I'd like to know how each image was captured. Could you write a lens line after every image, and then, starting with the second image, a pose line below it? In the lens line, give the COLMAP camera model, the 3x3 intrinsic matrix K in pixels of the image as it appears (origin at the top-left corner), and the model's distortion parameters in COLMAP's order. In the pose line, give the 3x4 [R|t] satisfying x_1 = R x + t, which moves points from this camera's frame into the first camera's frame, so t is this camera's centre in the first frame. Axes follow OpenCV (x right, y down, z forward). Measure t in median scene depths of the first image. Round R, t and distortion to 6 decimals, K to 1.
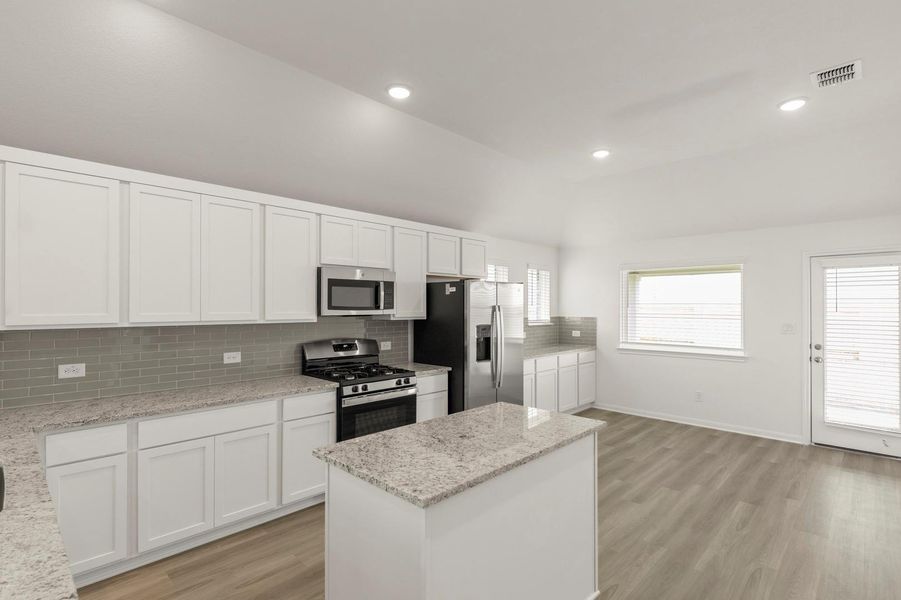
lens RADIAL K [[438.2, 0, 453.0], [0, 438.2, 305.3], [0, 0, 1]] dist [-0.008167, 0.003647]
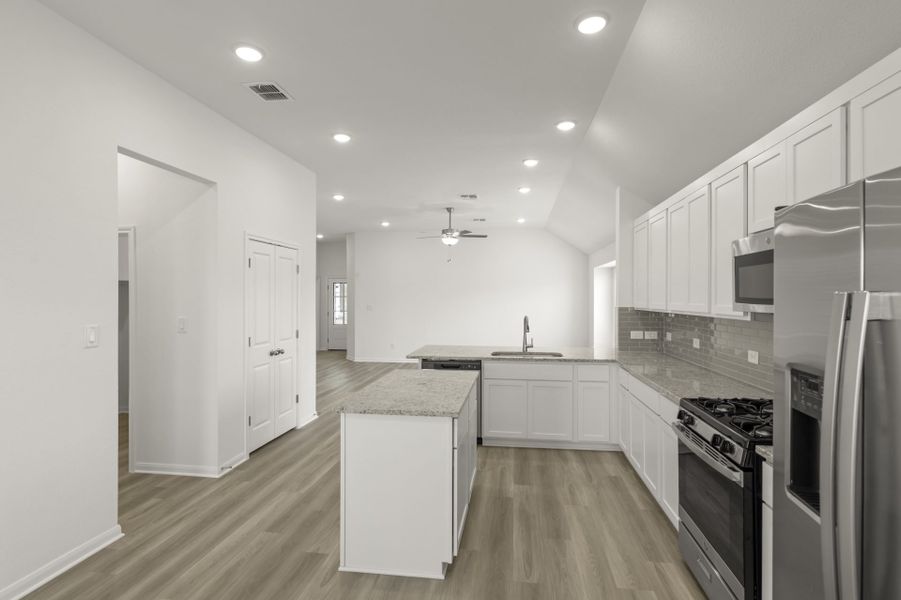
lens RADIAL K [[438.2, 0, 454.0], [0, 438.2, 298.1], [0, 0, 1]] dist [-0.008167, 0.003647]
pose [[-0.809821, -0.002074, -0.586673, 0.395906], [-0.000577, 0.999996, -0.002740, 0.004369], [0.586677, -0.001880, -0.809819, 1.097916]]
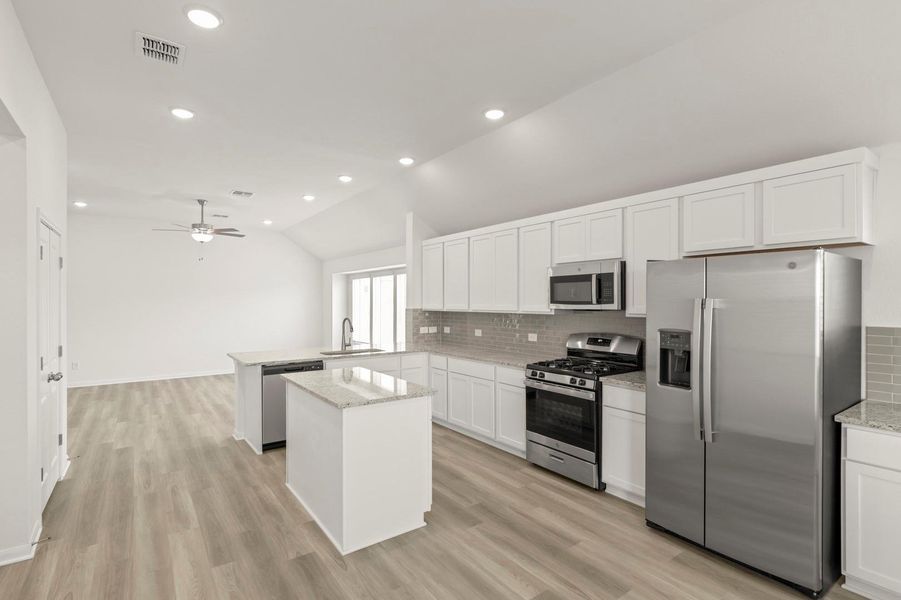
lens RADIAL K [[438.2, 0, 451.7], [0, 438.2, 302.6], [0, 0, 1]] dist [-0.008167, 0.003647]
pose [[-0.178629, 0.001717, -0.983915, 0.758749], [0.003398, 0.999994, 0.001128, 0.004045], [0.983911, -0.003142, -0.178633, 0.806231]]
